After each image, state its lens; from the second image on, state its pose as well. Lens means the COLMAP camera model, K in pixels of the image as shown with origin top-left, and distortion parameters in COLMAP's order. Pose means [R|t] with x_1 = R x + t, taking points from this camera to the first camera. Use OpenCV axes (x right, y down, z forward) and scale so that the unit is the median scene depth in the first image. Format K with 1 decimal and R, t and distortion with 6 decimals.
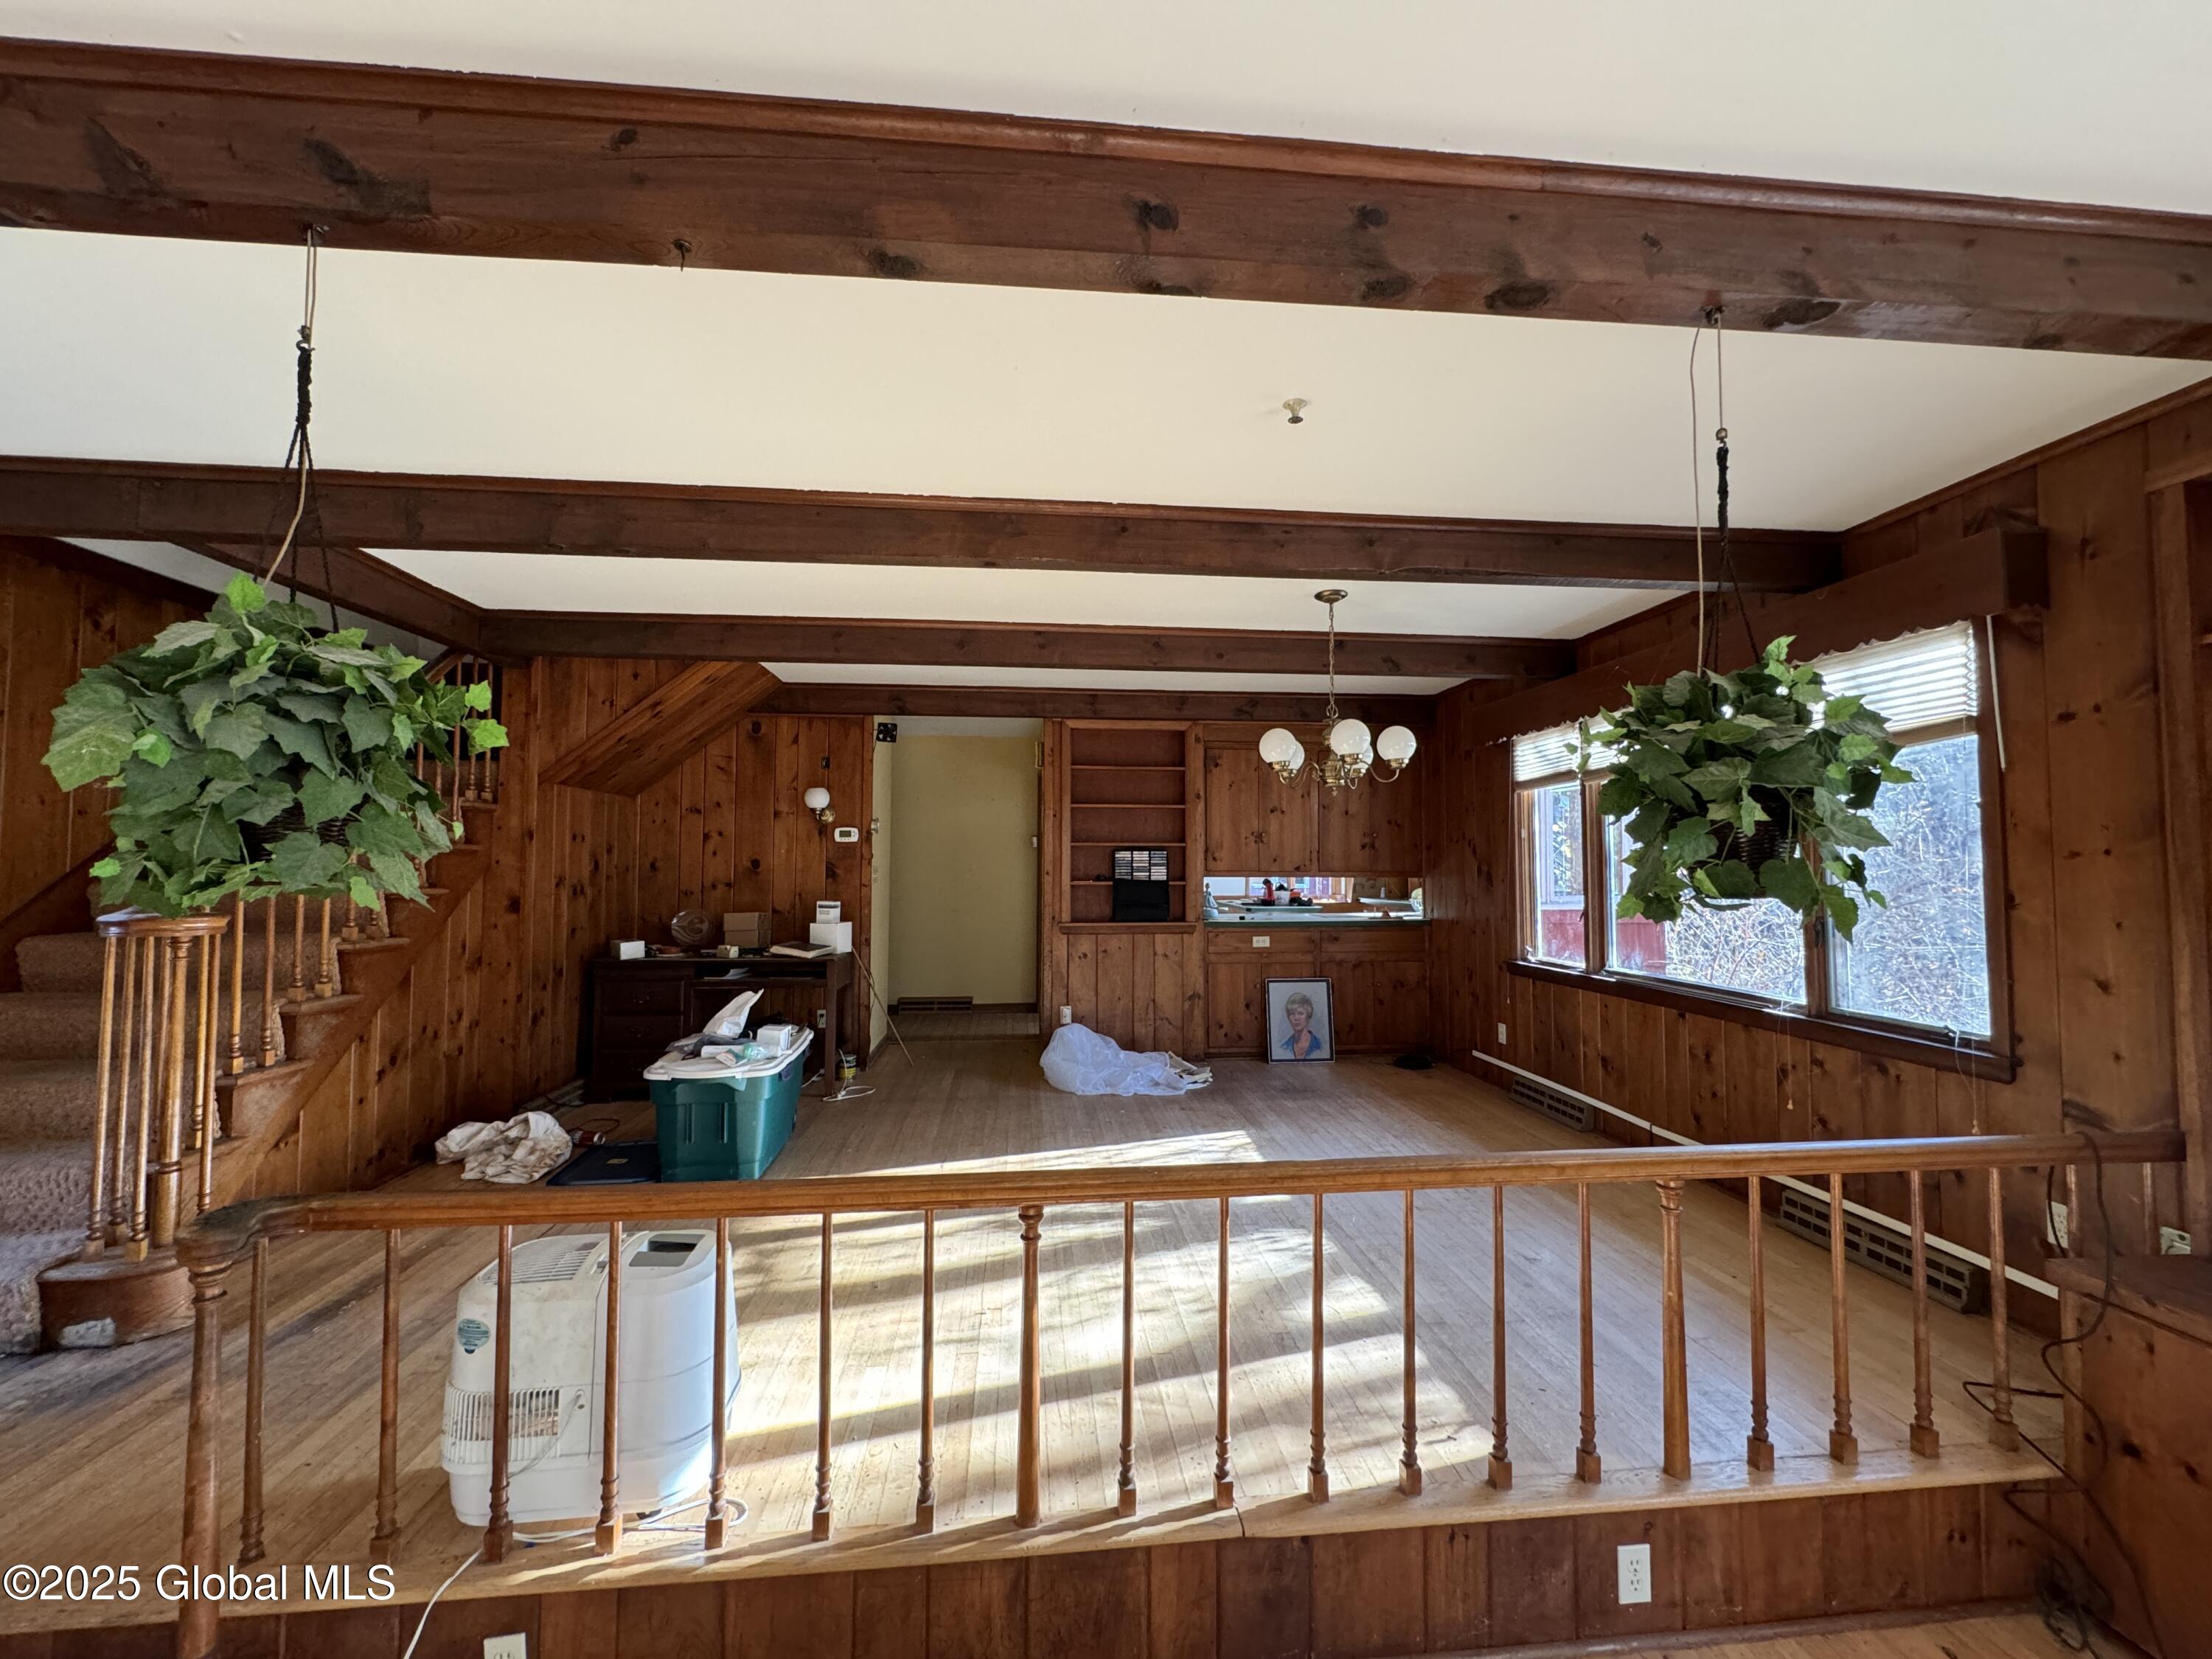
lens RADIAL K [[878.8, 0, 1101.3], [0, 878.8, 829.8], [0, 0, 1]] dist [-0.002979, 0.000478]
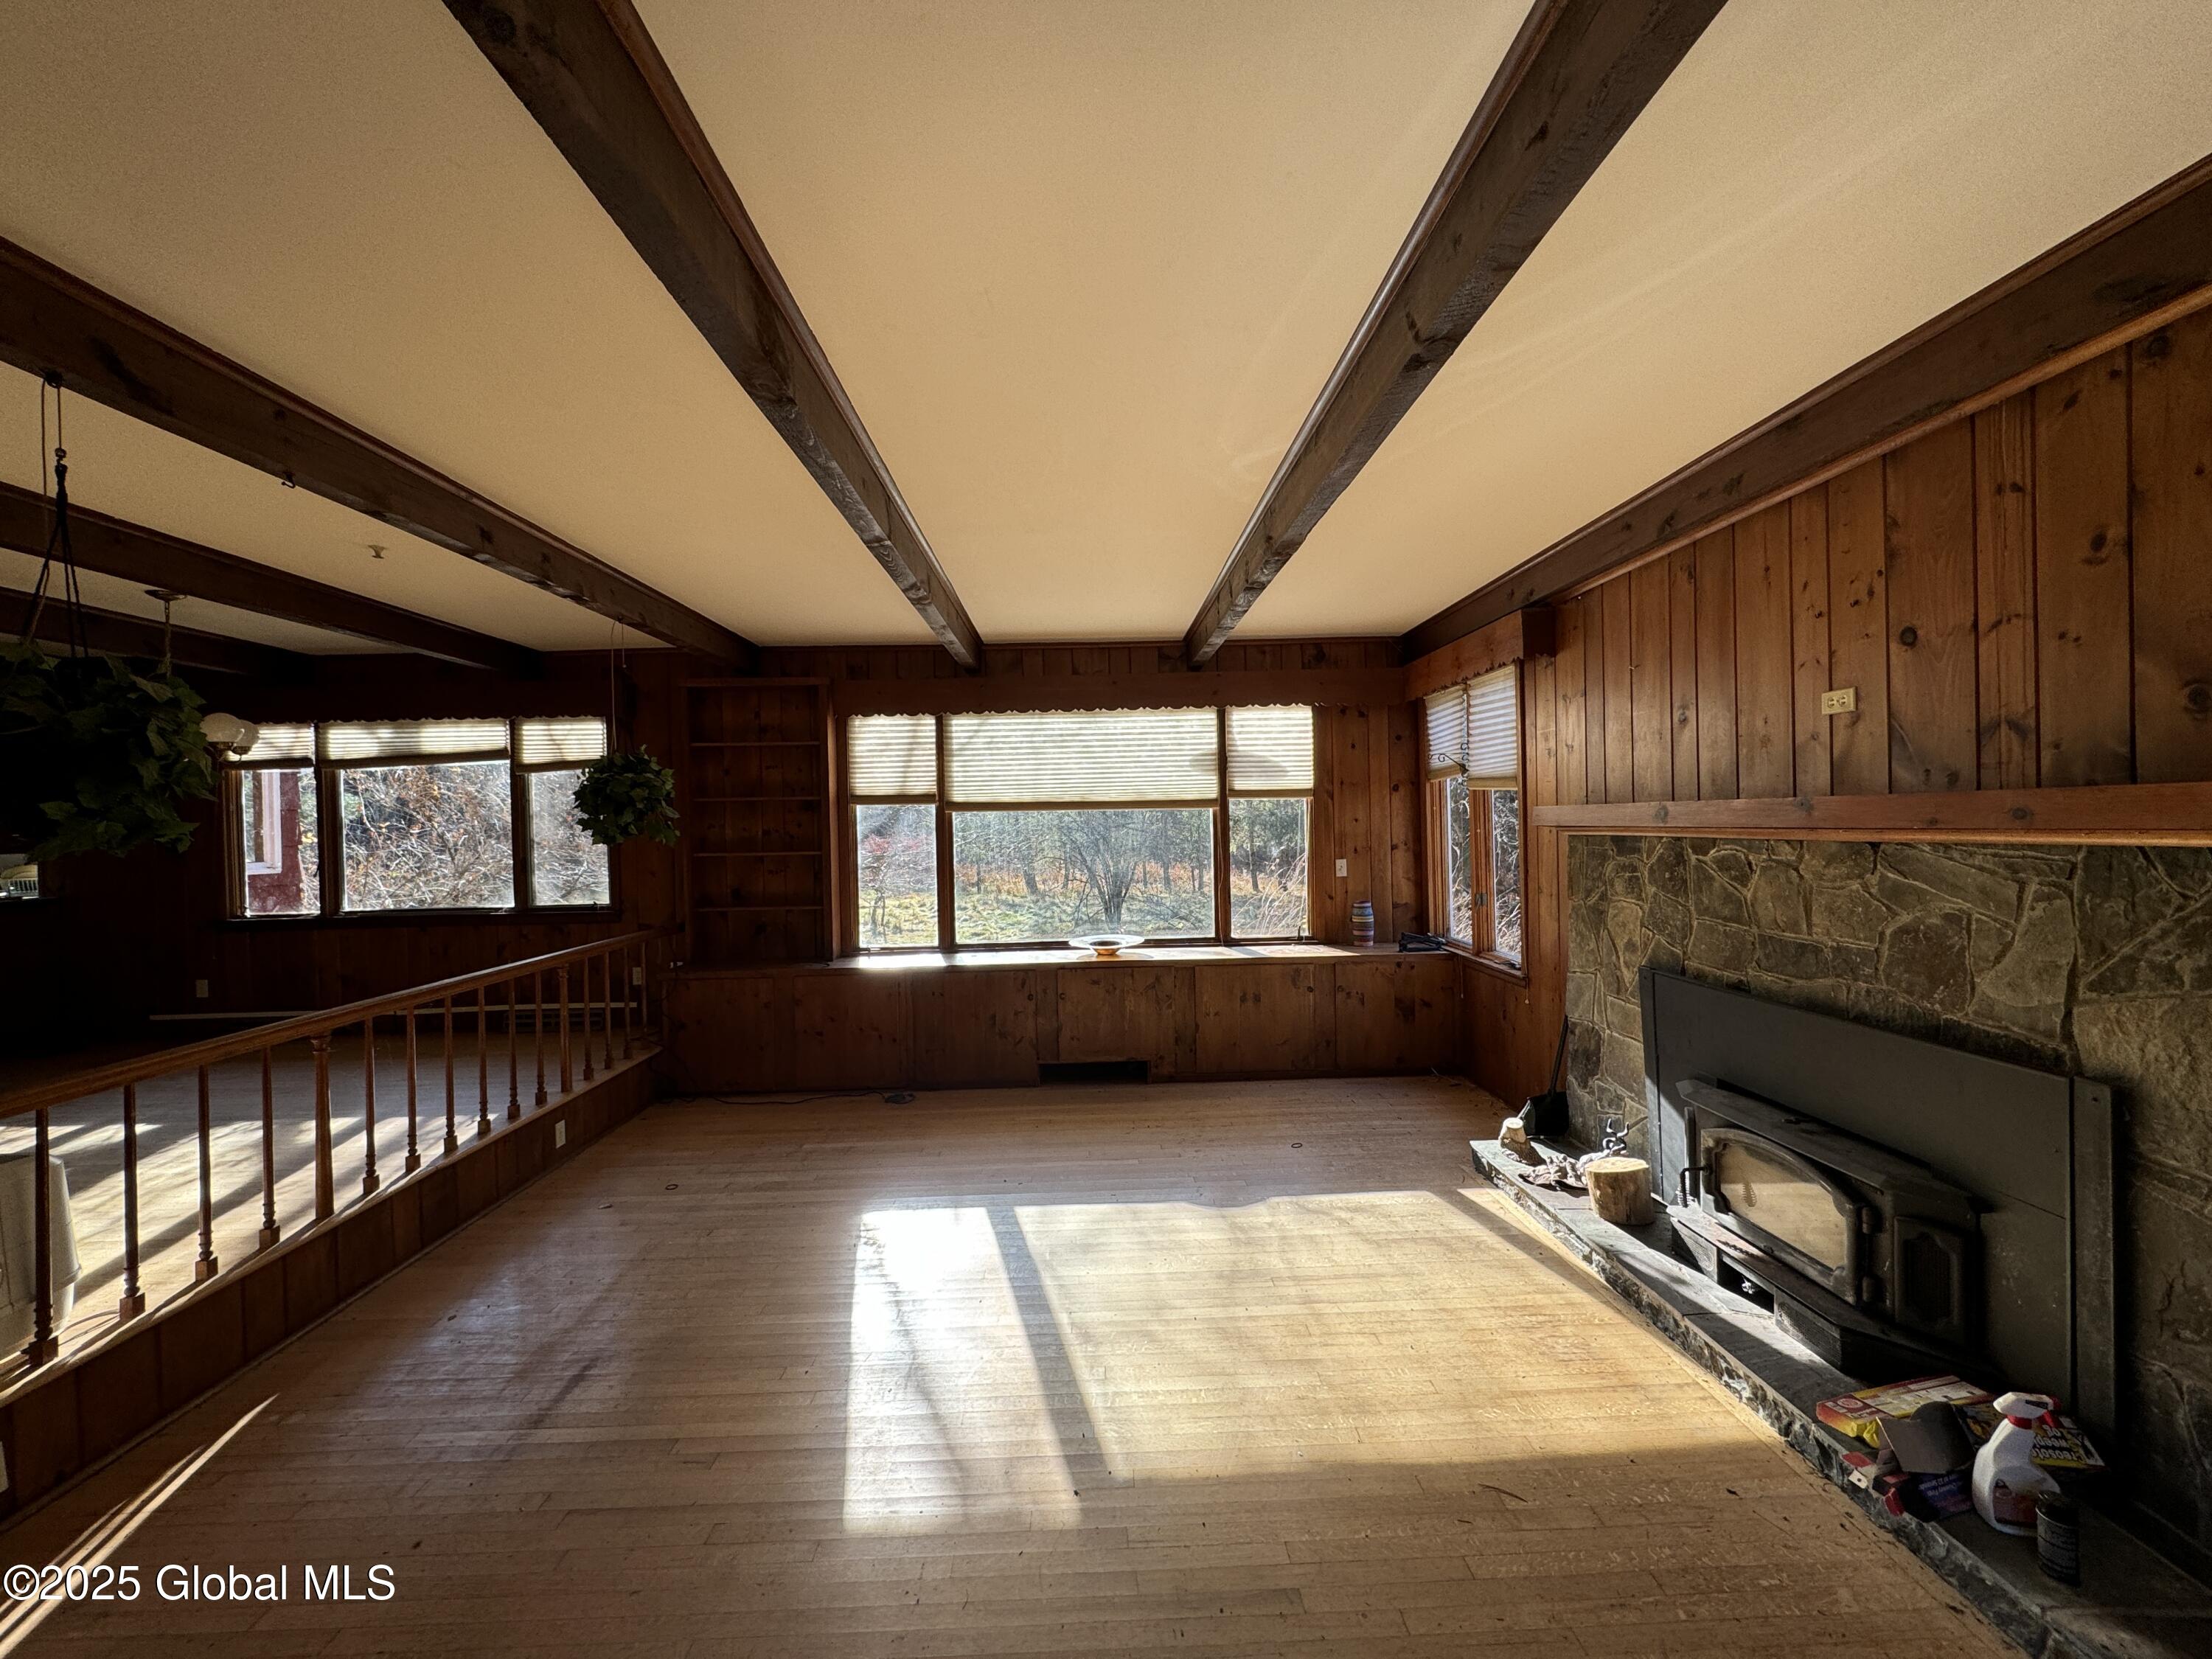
lens RADIAL K [[878.8, 0, 1101.4], [0, 878.8, 826.4], [0, 0, 1]] dist [-0.002979, 0.000478]
pose [[0.070509, -0.007614, 0.997482, -1.054690], [-0.017207, 0.999813, 0.008848, -0.001273], [-0.997363, -0.017788, 0.070364, -0.374794]]
